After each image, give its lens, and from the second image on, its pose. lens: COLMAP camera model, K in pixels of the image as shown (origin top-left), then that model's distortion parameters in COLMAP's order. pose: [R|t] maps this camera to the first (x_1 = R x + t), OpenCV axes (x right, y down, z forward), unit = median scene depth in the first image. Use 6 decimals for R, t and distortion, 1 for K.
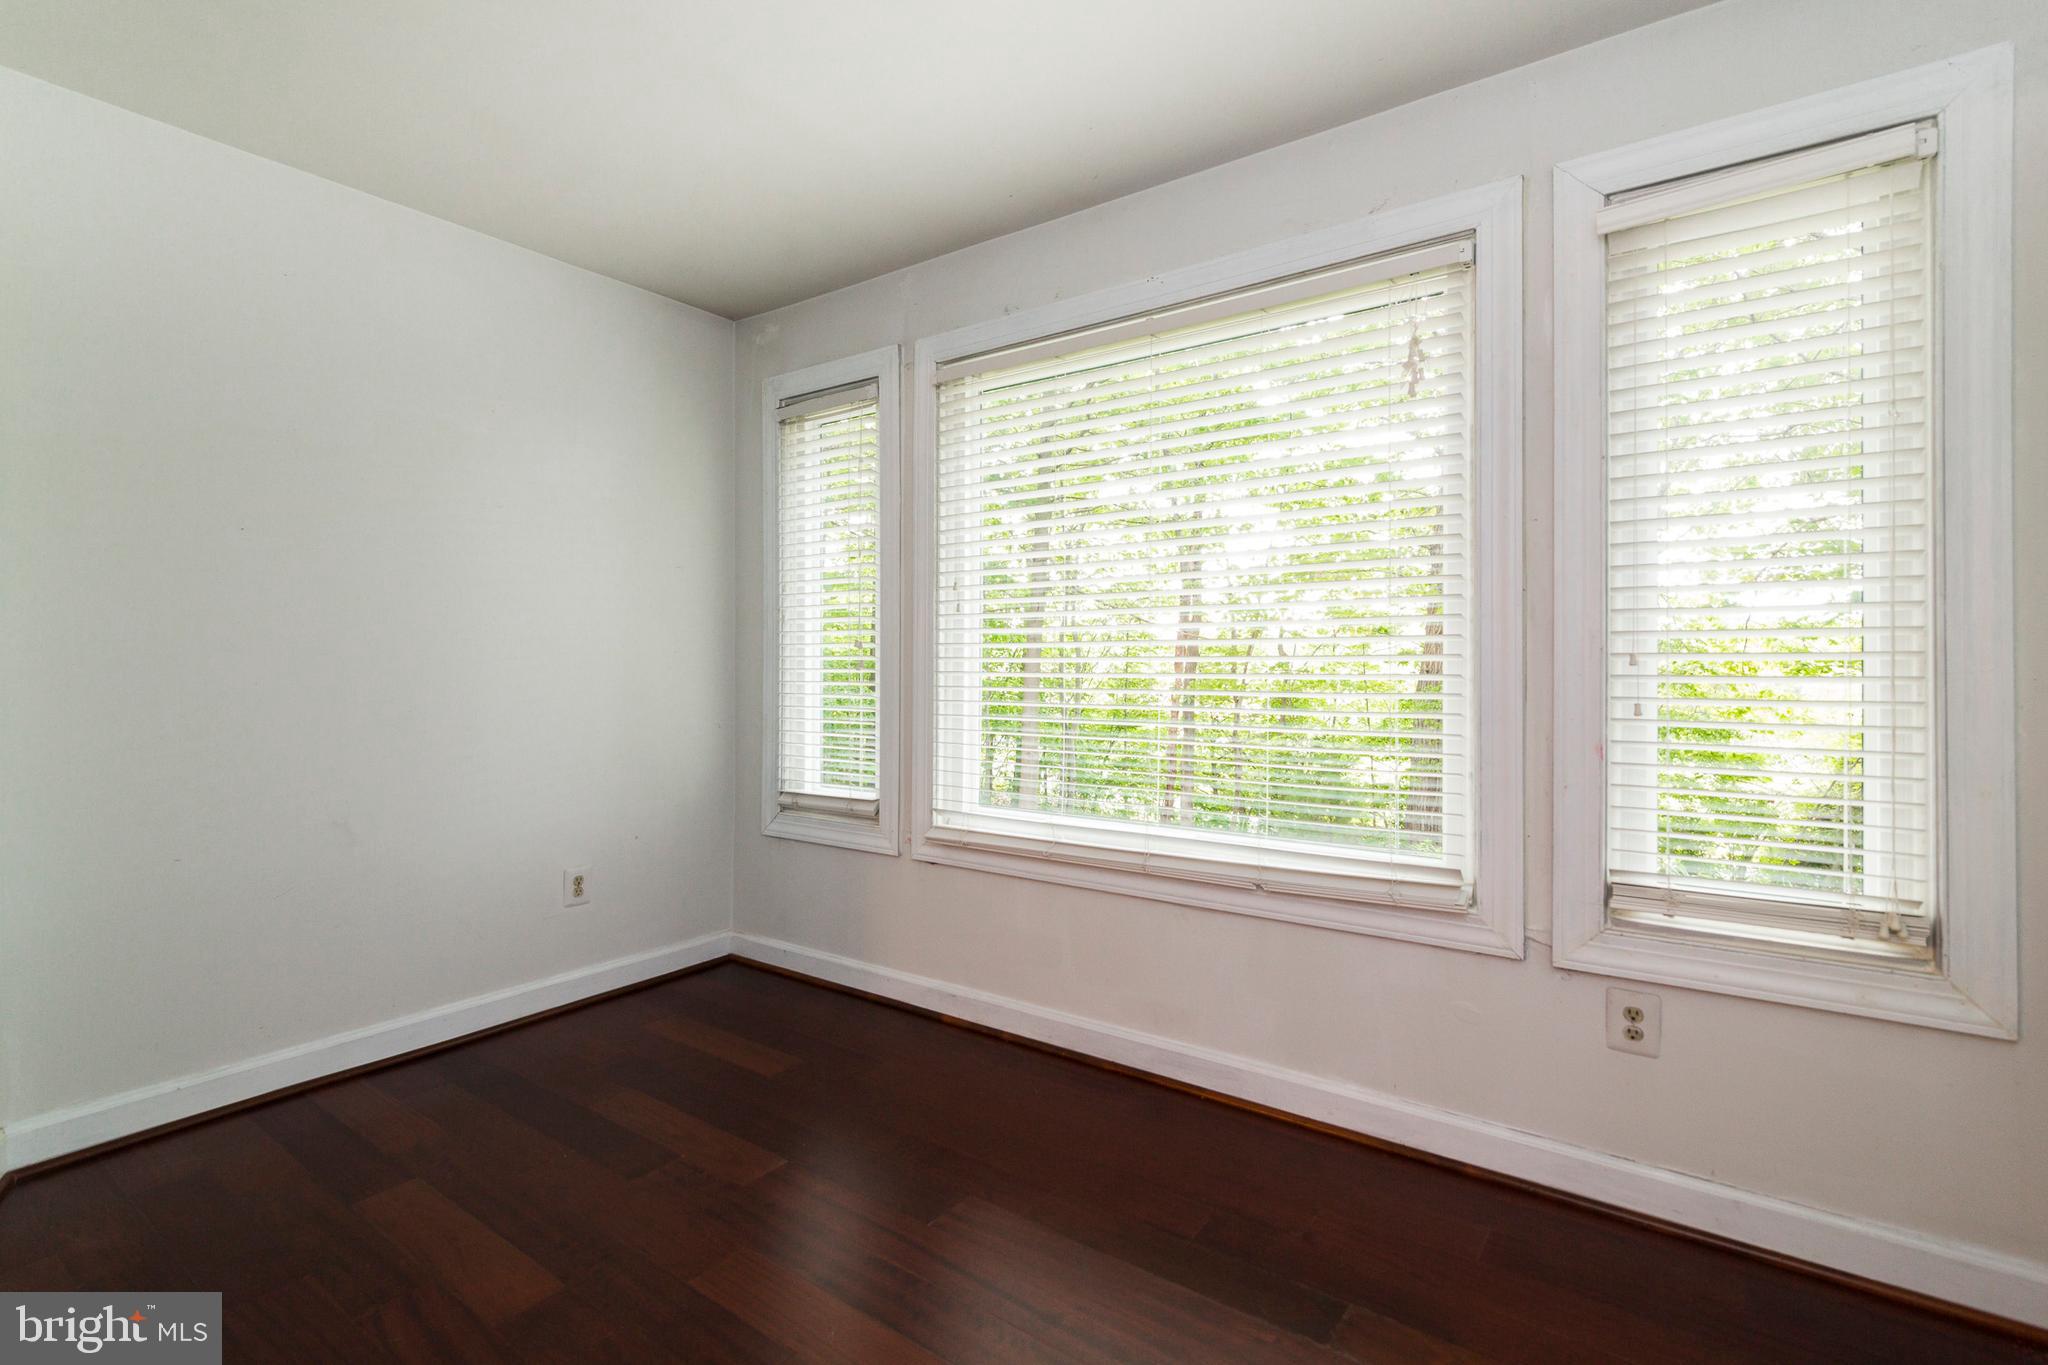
lens RADIAL K [[939.8, 0, 1015.5], [0, 939.8, 662.5], [0, 0, 1]] dist [0.002334, 0.000783]
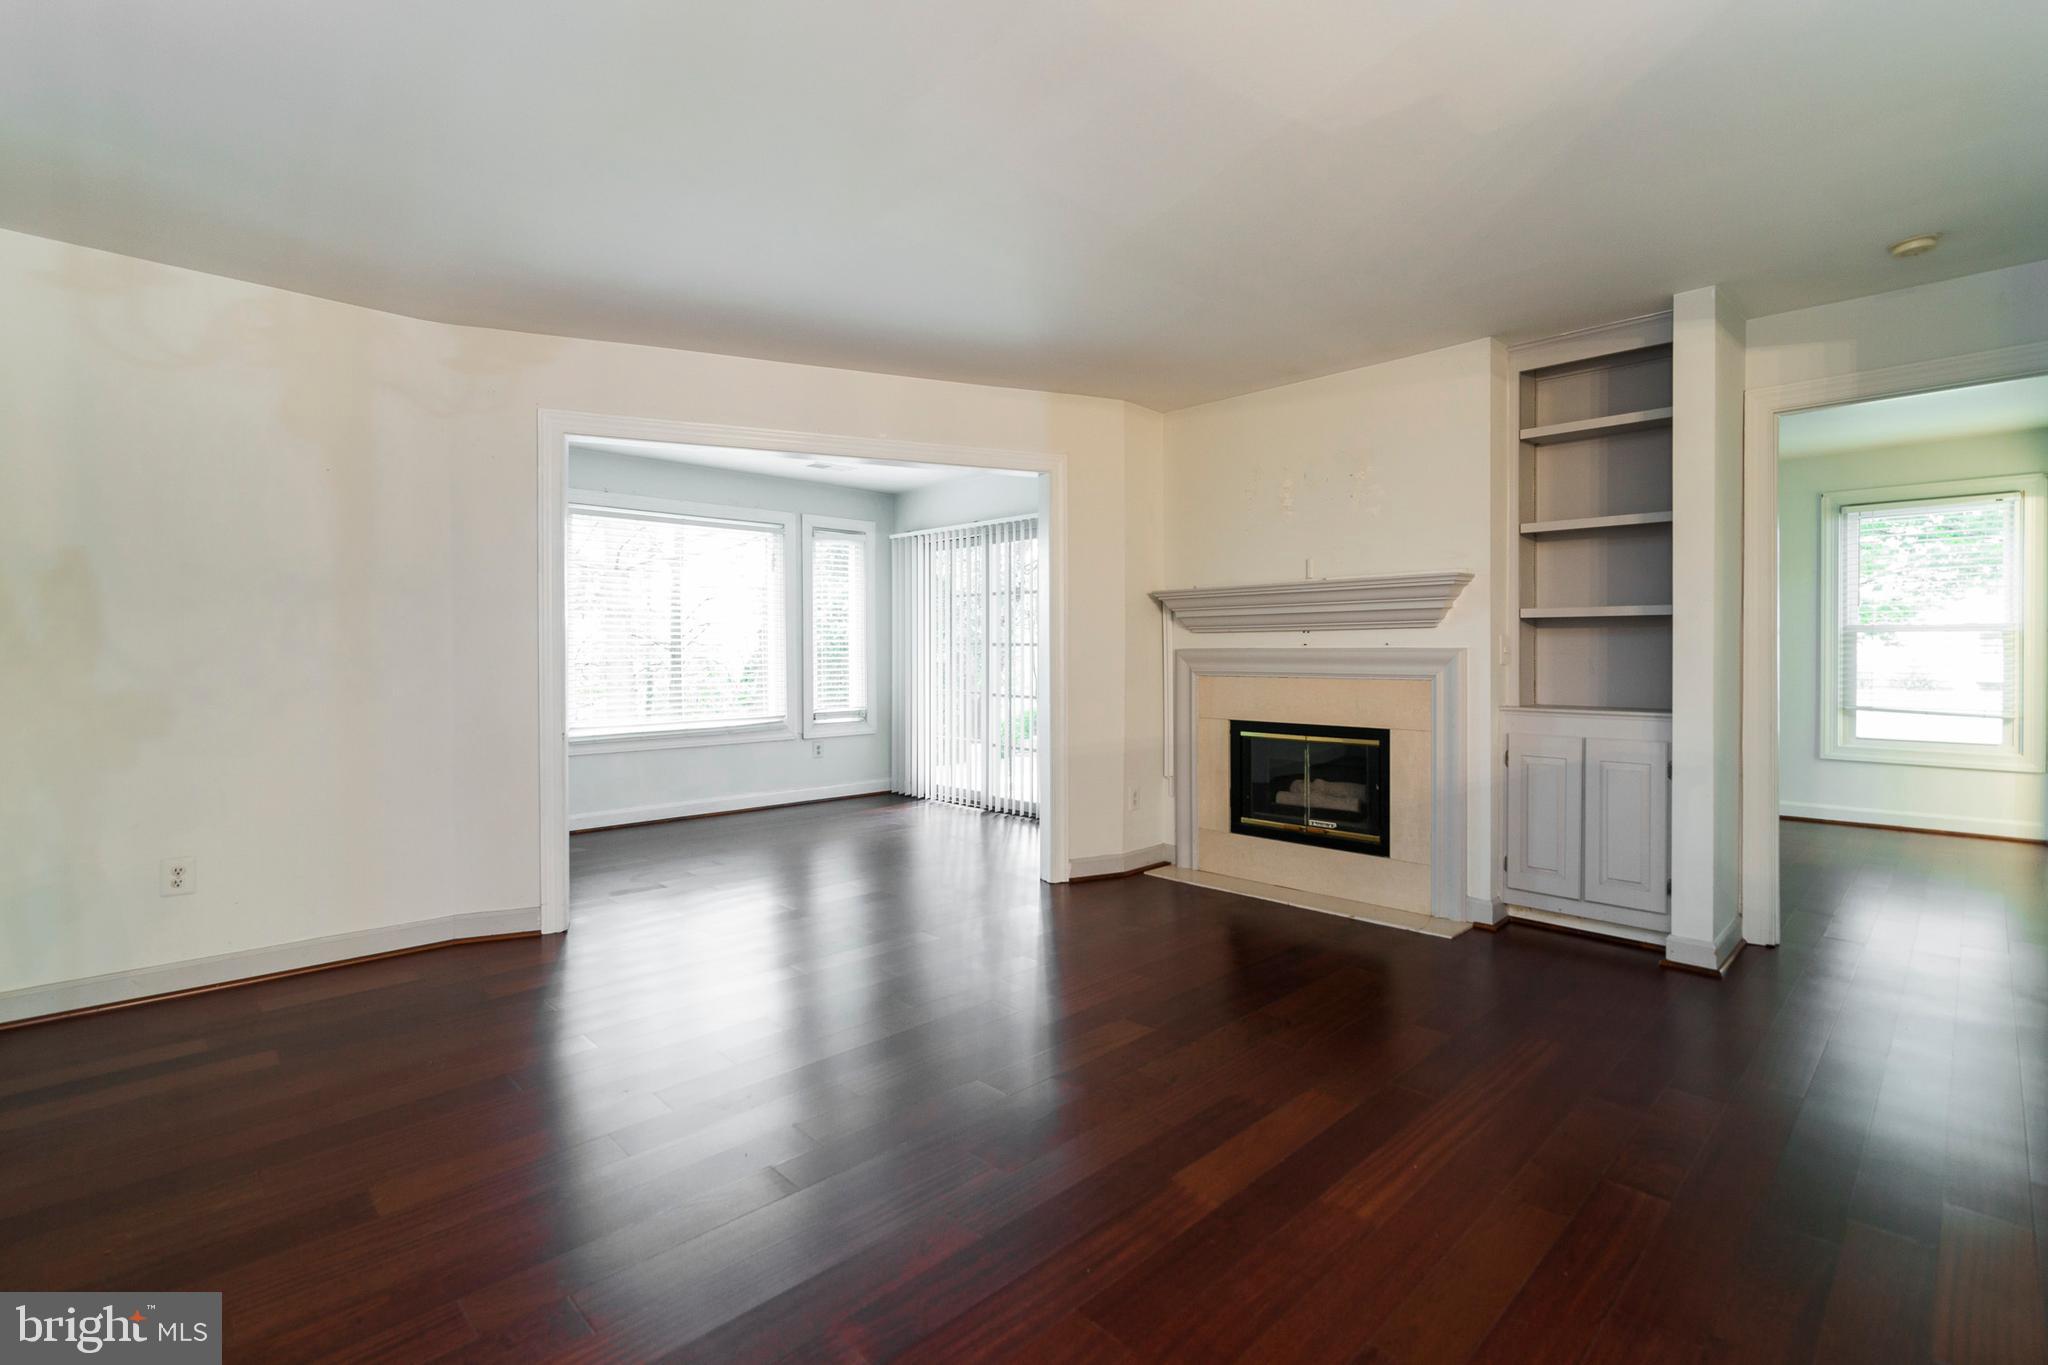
lens RADIAL K [[929.7, 0, 1025.7], [0, 929.7, 663.9], [0, 0, 1]] dist [0.001248, -0.000598]
pose [[0.174823, -0.009099, 0.984558, -2.778084], [-0.002671, 0.999949, 0.009715, 0.004606], [-0.984596, -0.004328, 0.174790, -0.442152]]
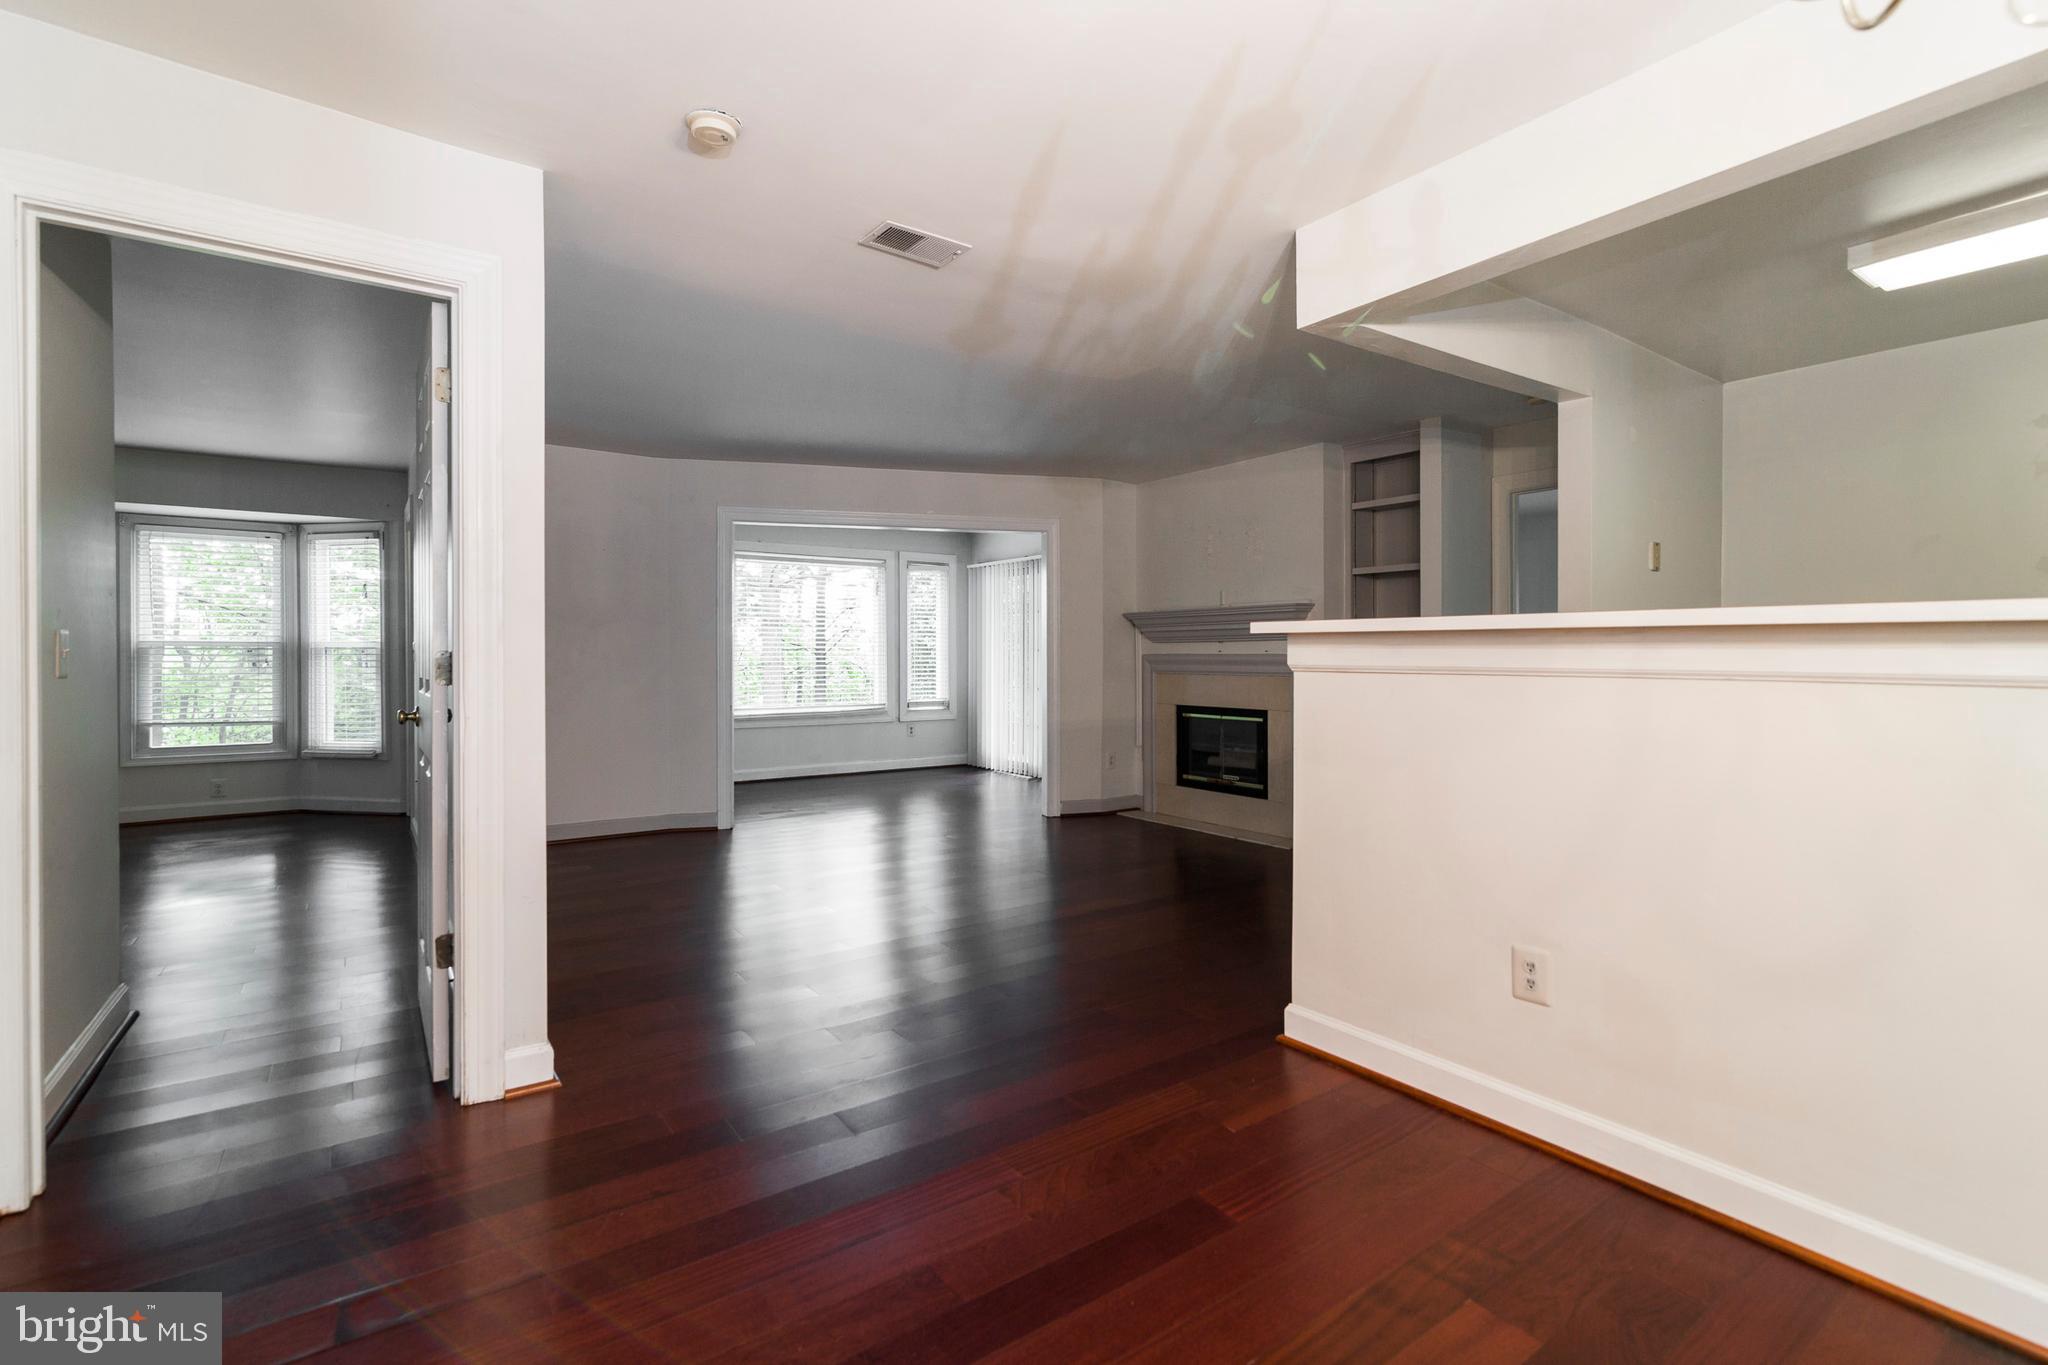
lens RADIAL K [[939.8, 0, 1015.5], [0, 939.8, 662.5], [0, 0, 1]] dist [0.002334, 0.000783]
pose [[0.334162, -0.004647, 0.942504, -3.724989], [-0.002898, 0.999978, 0.005958, -0.001125], [-0.942511, -0.004722, 0.334141, -1.131363]]
